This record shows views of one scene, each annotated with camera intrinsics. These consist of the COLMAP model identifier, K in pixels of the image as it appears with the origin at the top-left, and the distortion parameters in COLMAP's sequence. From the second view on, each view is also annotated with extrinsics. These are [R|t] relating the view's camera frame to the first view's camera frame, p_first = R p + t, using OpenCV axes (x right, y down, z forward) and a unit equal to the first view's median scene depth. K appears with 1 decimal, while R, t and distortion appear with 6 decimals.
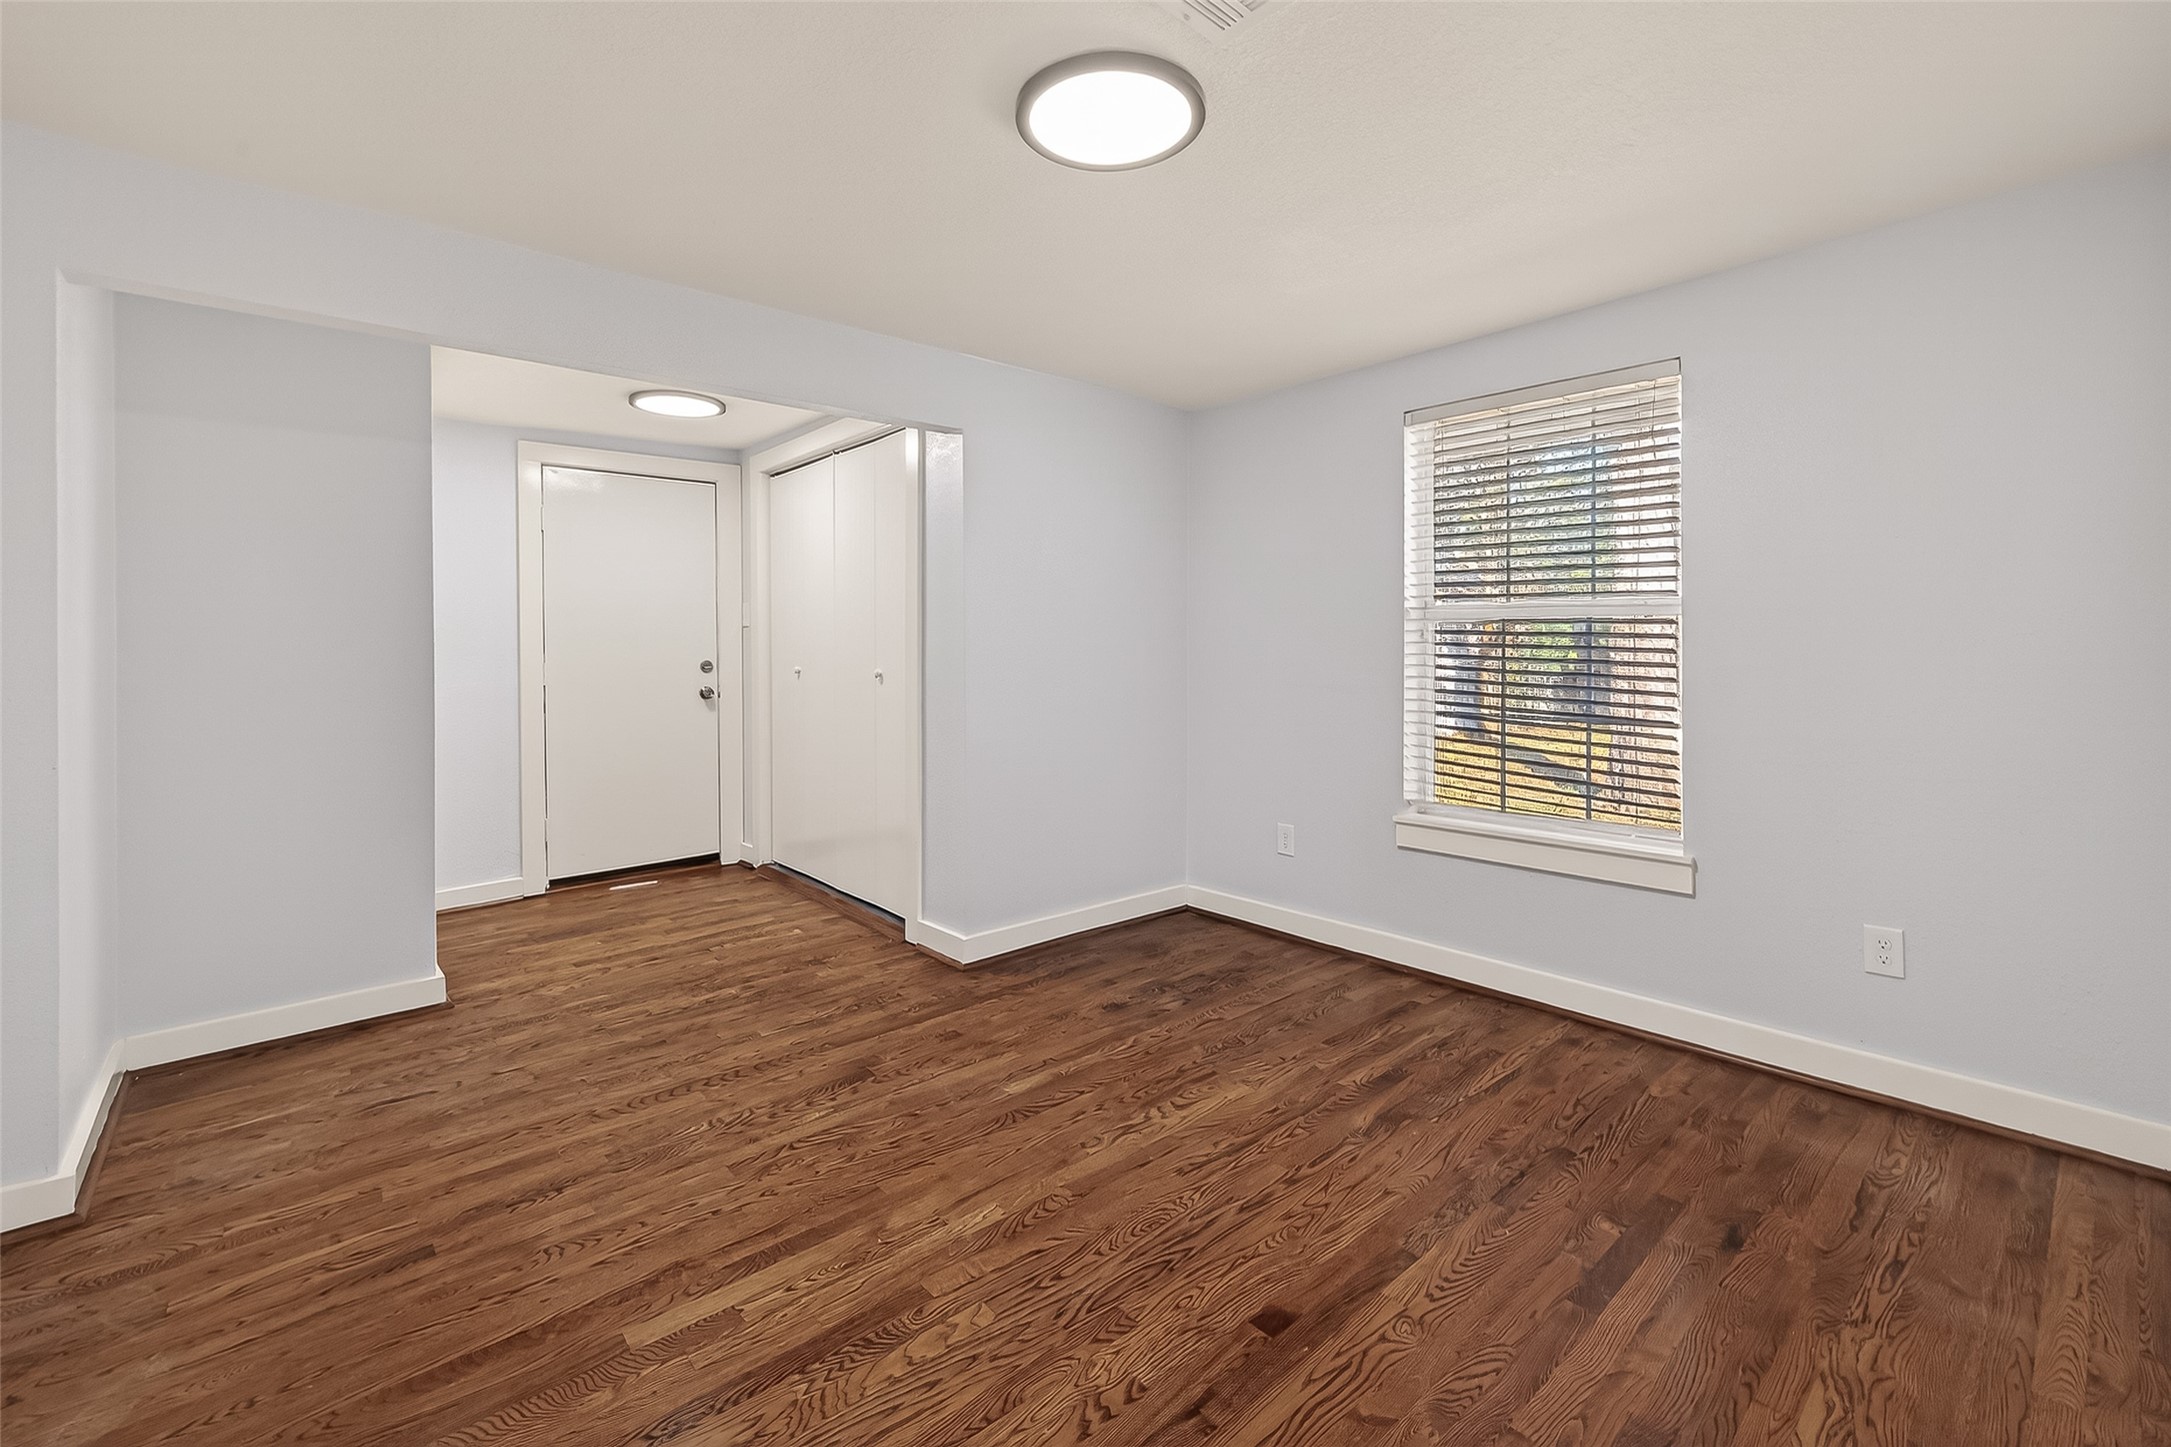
lens RADIAL K [[928.4, 0, 1080.4], [0, 928.4, 667.2], [0, 0, 1]] dist [0.000958, -0.000489]
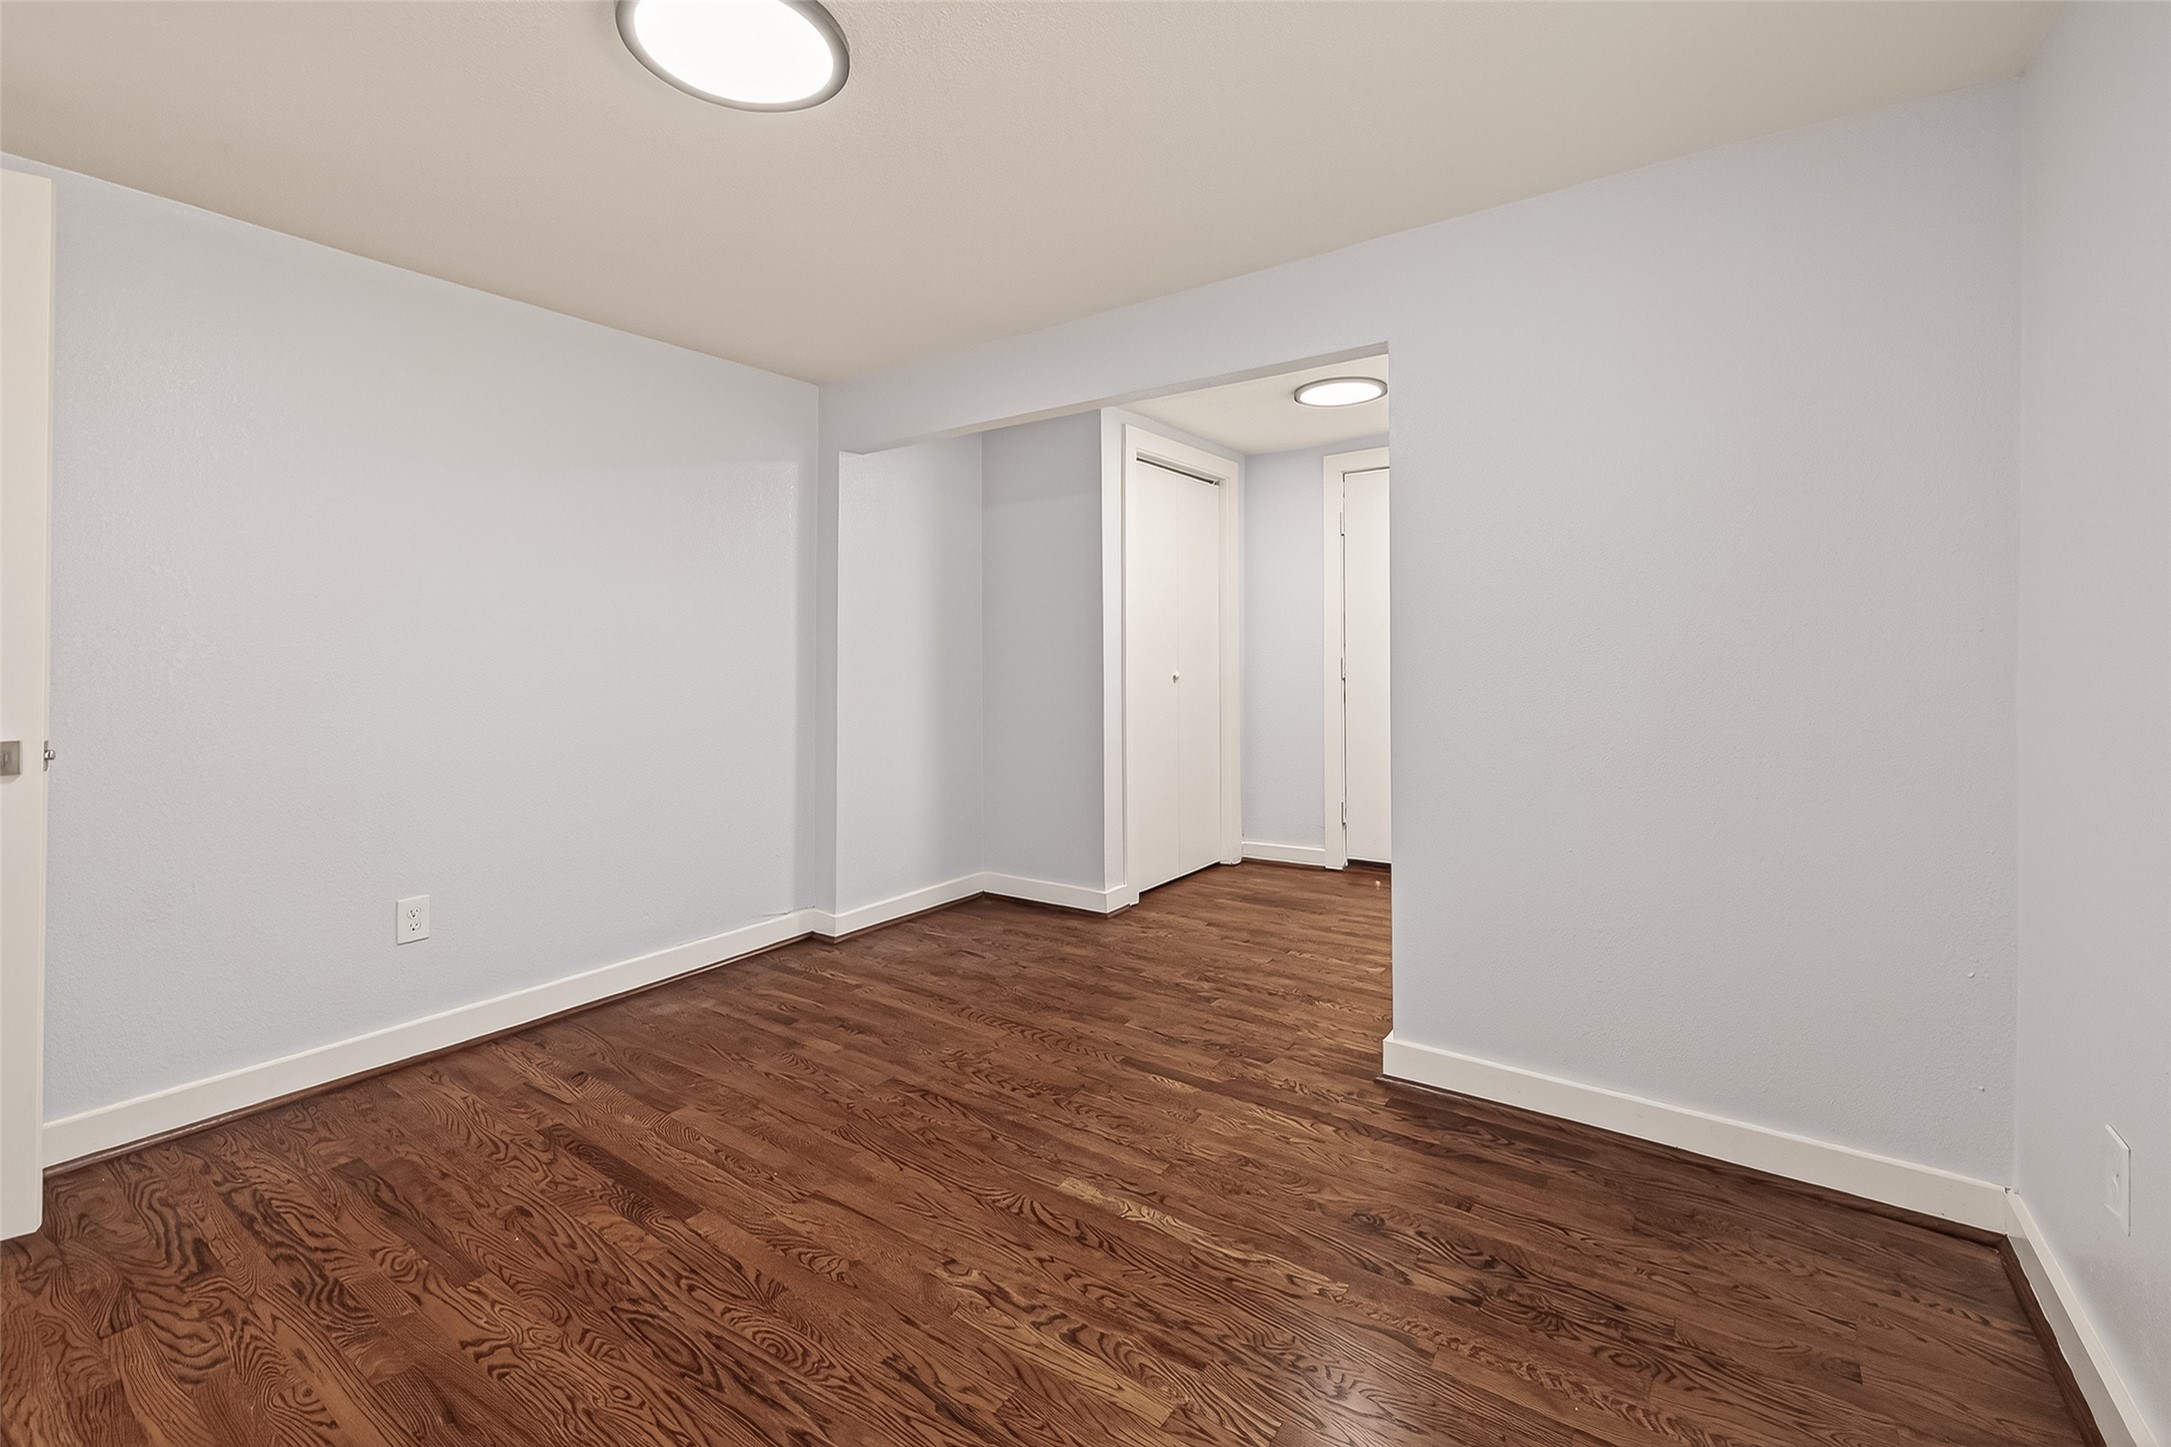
lens RADIAL K [[928.4, 0, 1080.4], [0, 928.4, 667.2], [0, 0, 1]] dist [0.000958, -0.000489]
pose [[0.246001, 0.024273, -0.968966, 0.743190], [-0.014143, 0.999670, 0.021452, -0.015264], [0.969166, 0.008427, 0.246263, 0.851360]]
